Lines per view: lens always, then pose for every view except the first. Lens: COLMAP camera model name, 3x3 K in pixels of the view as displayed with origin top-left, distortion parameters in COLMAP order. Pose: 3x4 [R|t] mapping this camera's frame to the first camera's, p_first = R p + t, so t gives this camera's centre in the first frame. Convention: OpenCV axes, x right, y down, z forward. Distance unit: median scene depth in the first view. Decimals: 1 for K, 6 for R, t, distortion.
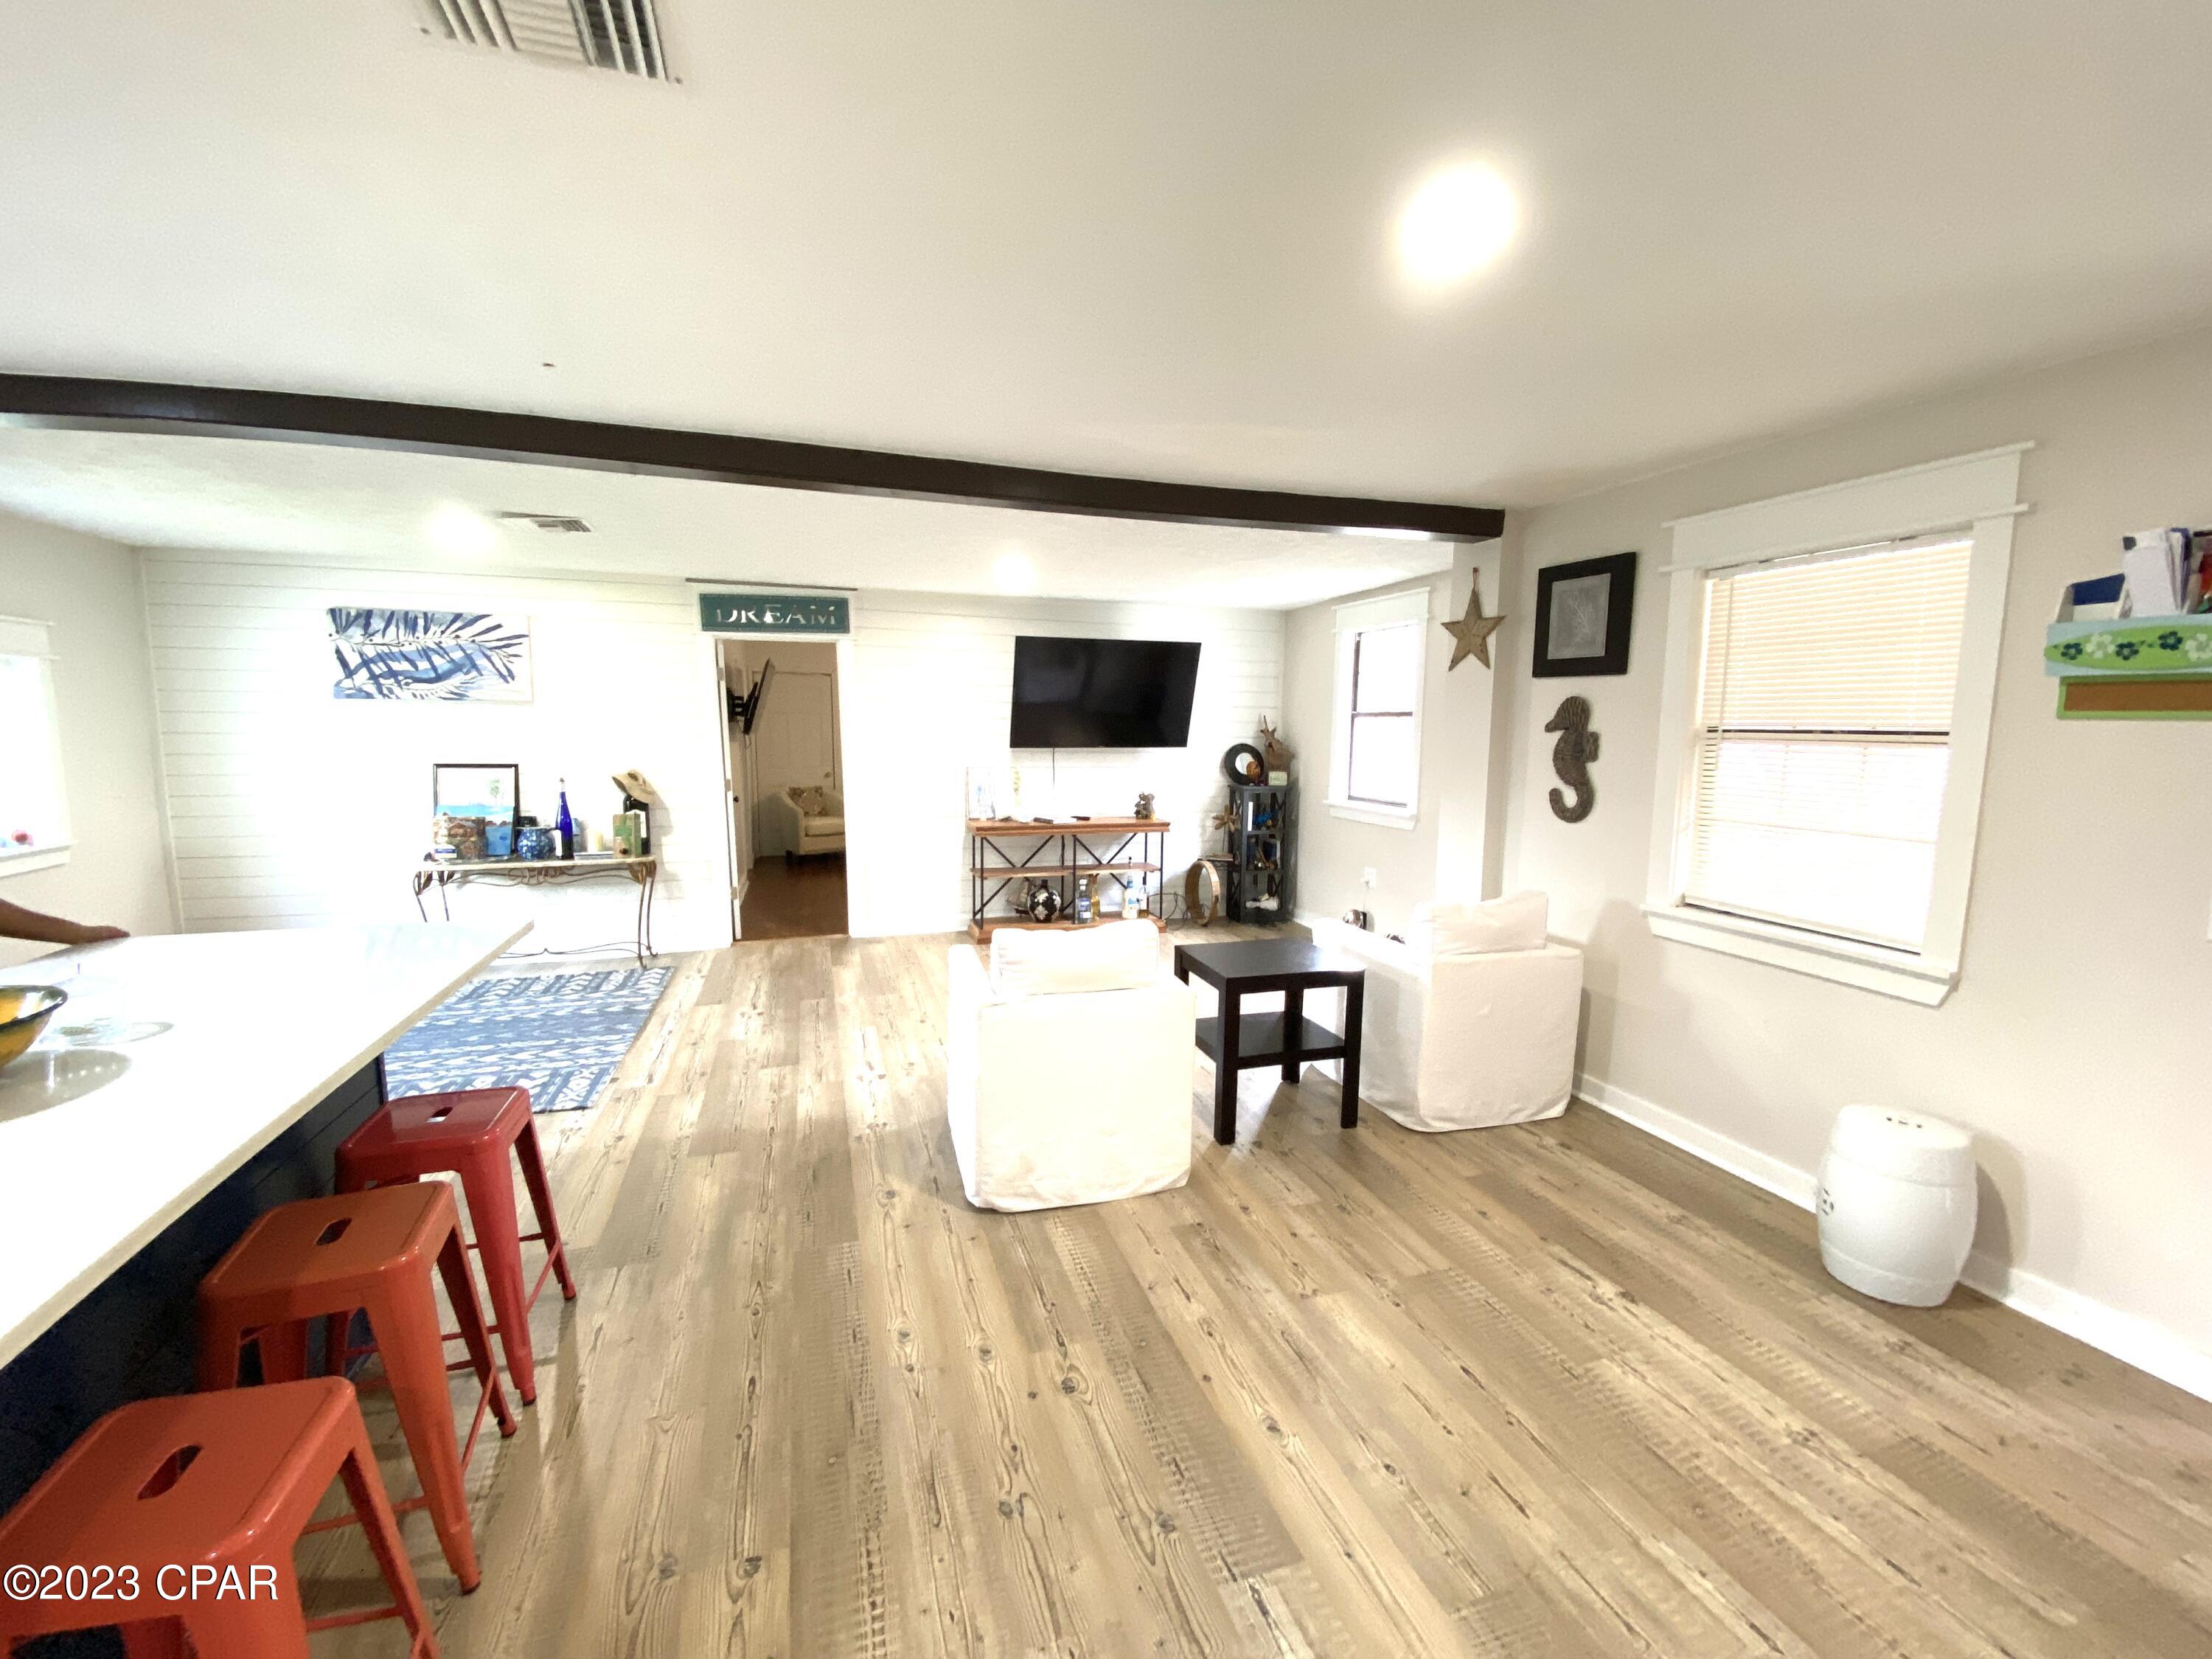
lens RADIAL K [[916.9, 0, 1109.1], [0, 916.9, 826.8], [0, 0, 1]] dist [0.015819, -0.018645]
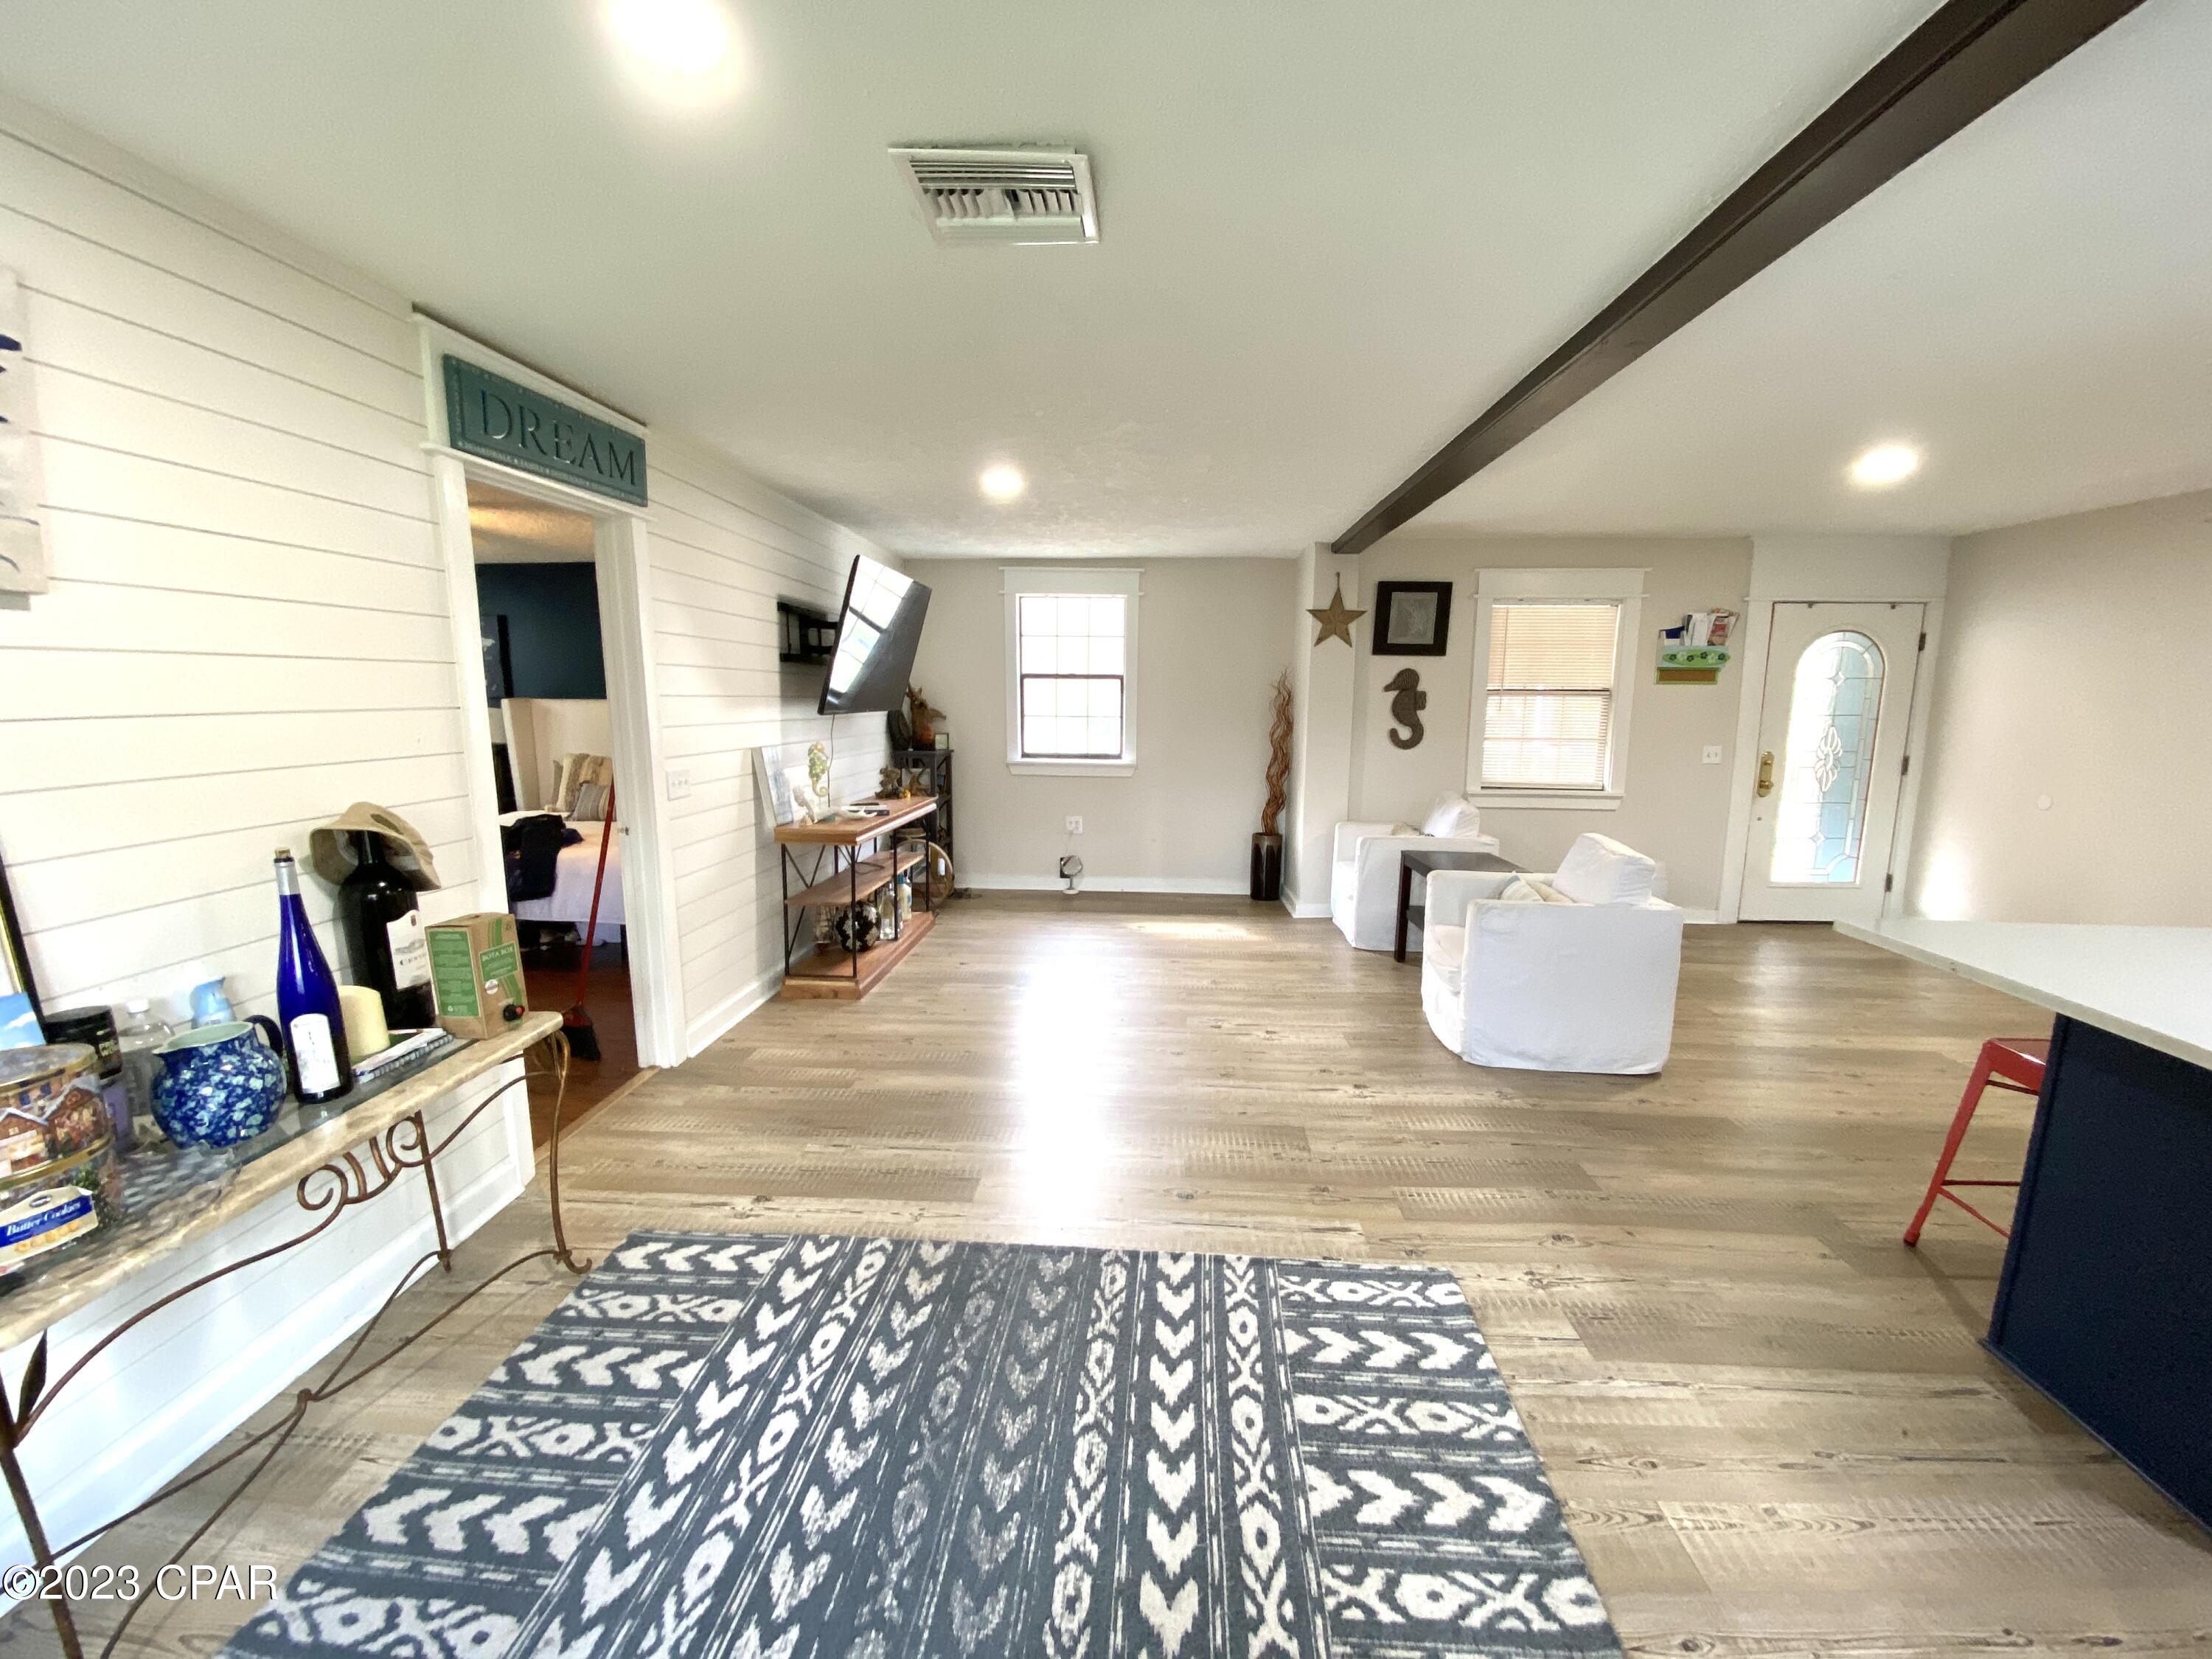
lens RADIAL K [[896.1, 0, 1101.7], [0, 896.1, 834.1], [0, 0, 1]] dist [0.012042, -0.017479]
pose [[0.365749, -0.150502, 0.918464, -1.092318], [0.101212, 0.987418, 0.121496, -0.097806], [-0.925194, 0.048523, 0.376380, 0.887335]]
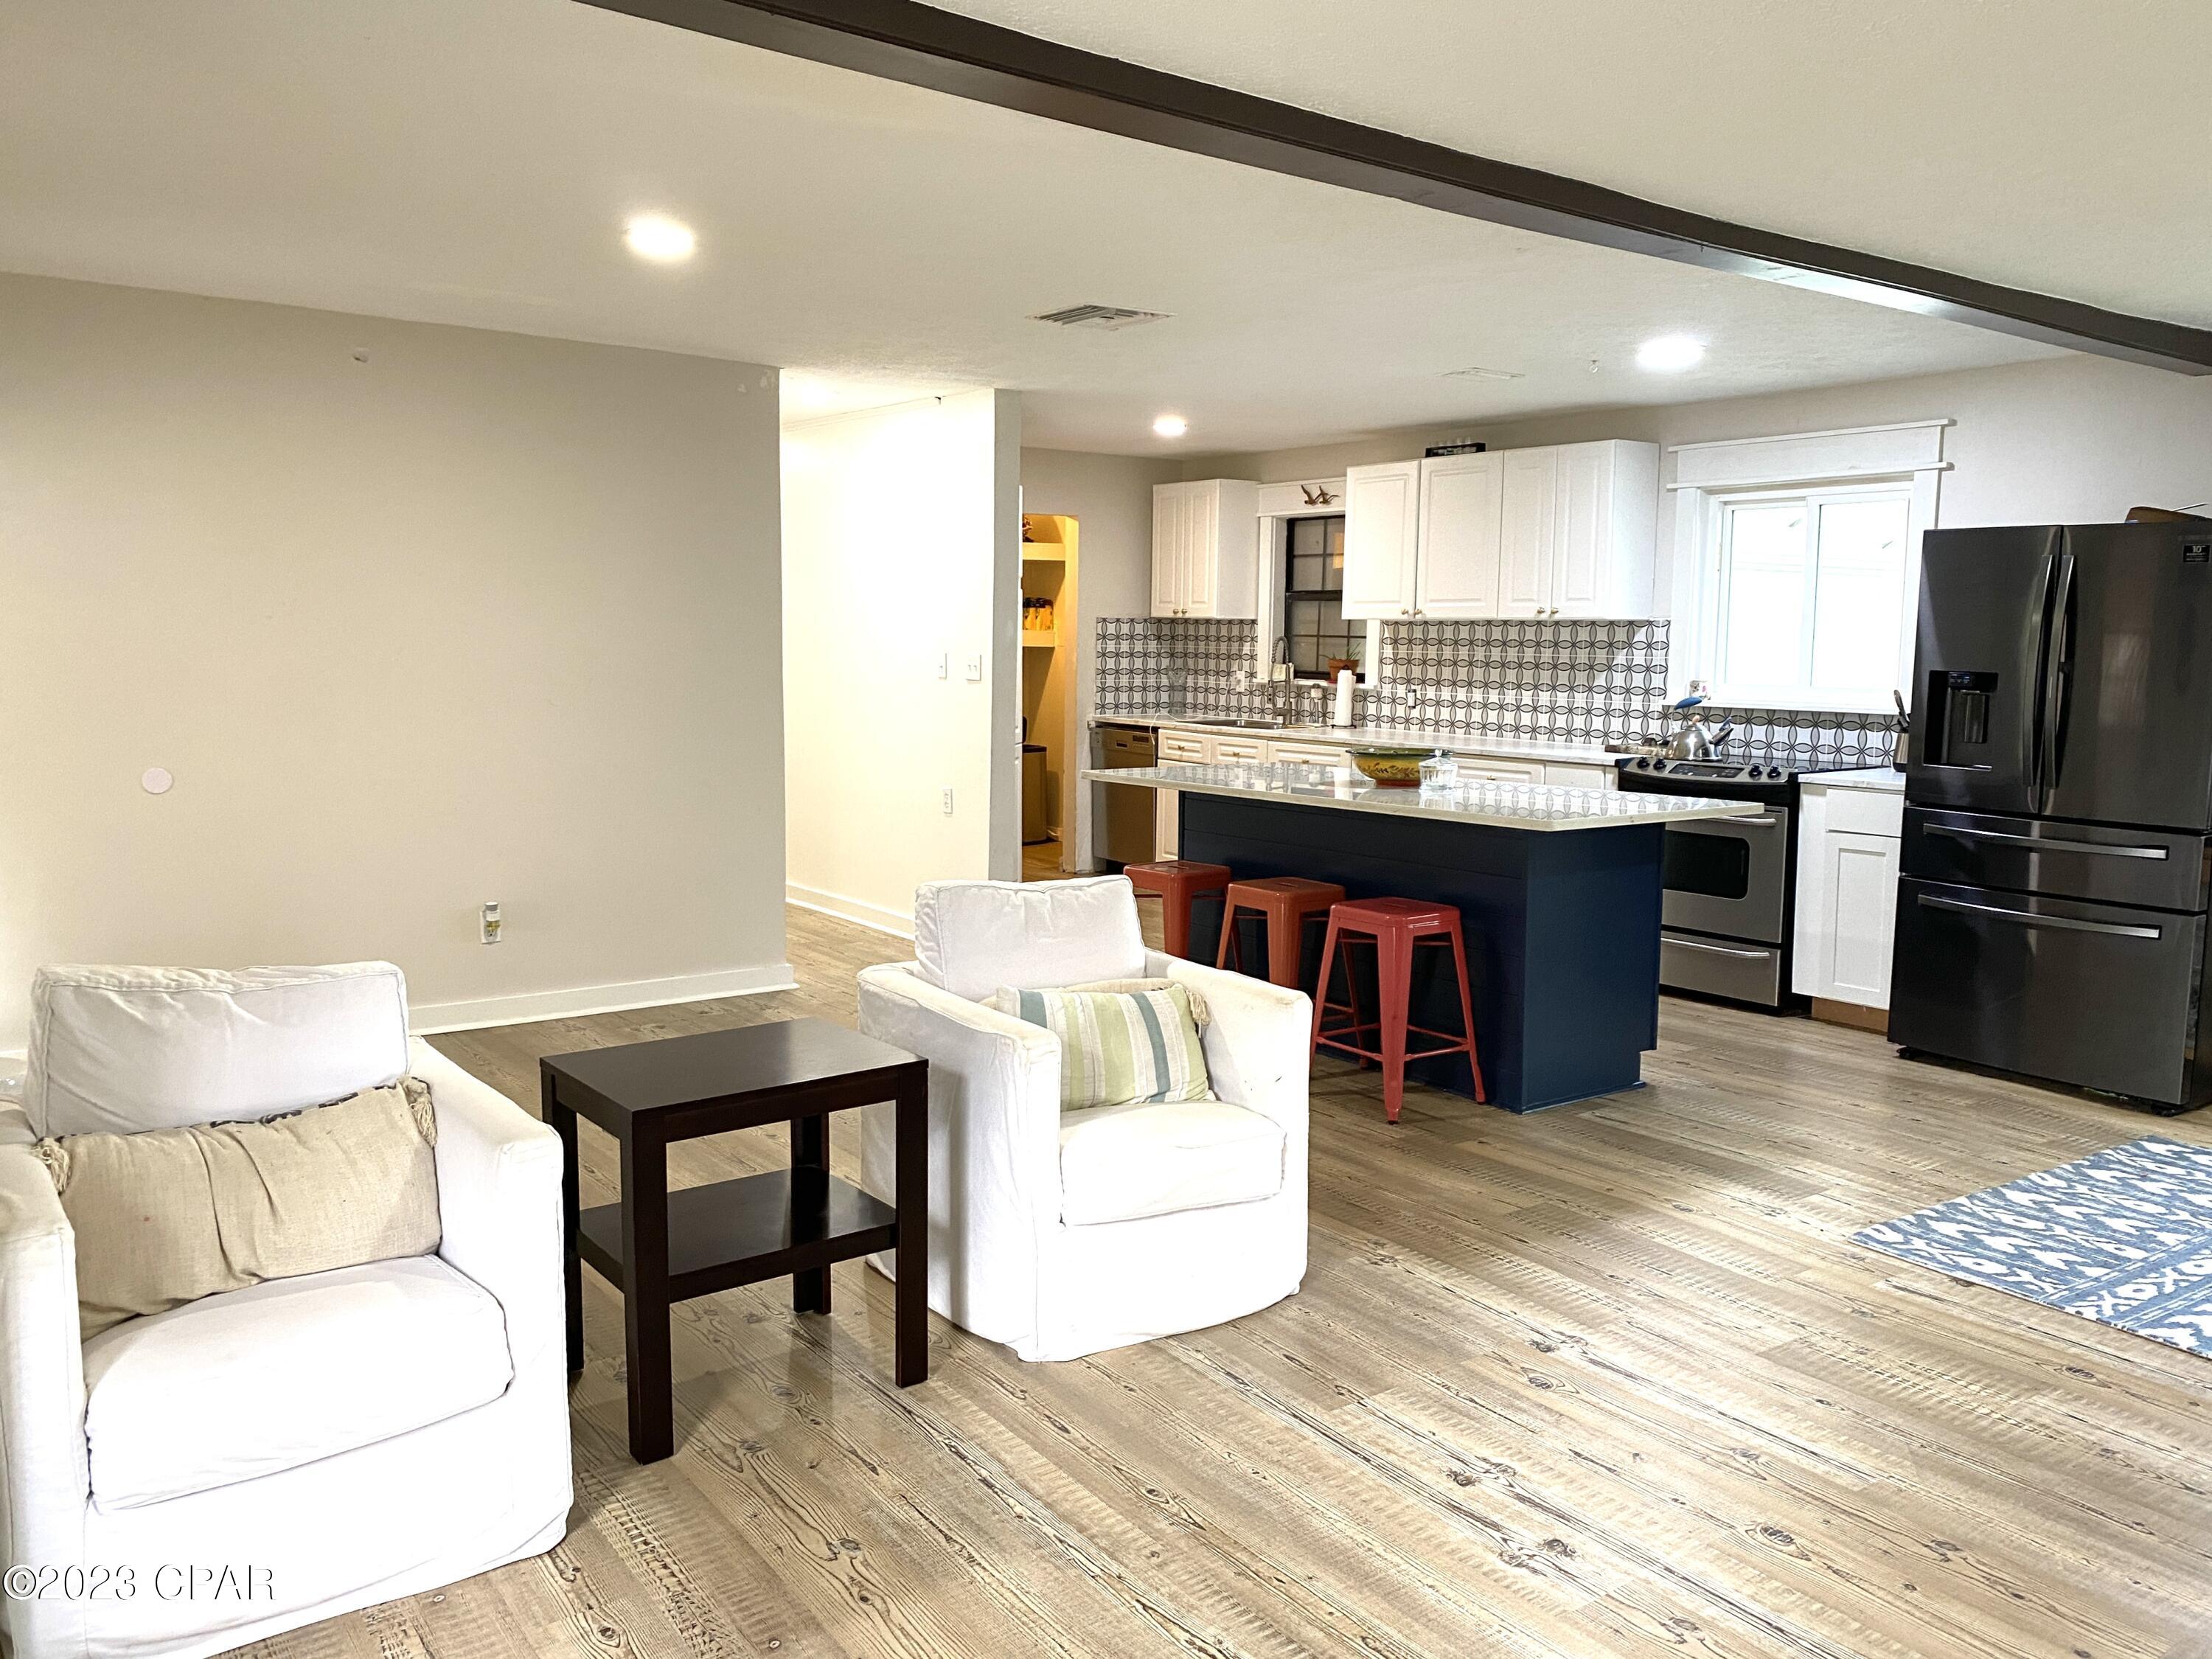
lens RADIAL K [[1655.2, 0, 1106.0], [0, 1655.2, 829.5], [0, 0, 1]] dist [0.003485, -0.013246]
pose [[-0.951013, 0.015913, -0.308742, 0.224526], [-0.054439, 0.974449, 0.217912, -0.161642], [0.304321, 0.224045, -0.925847, 1.654231]]
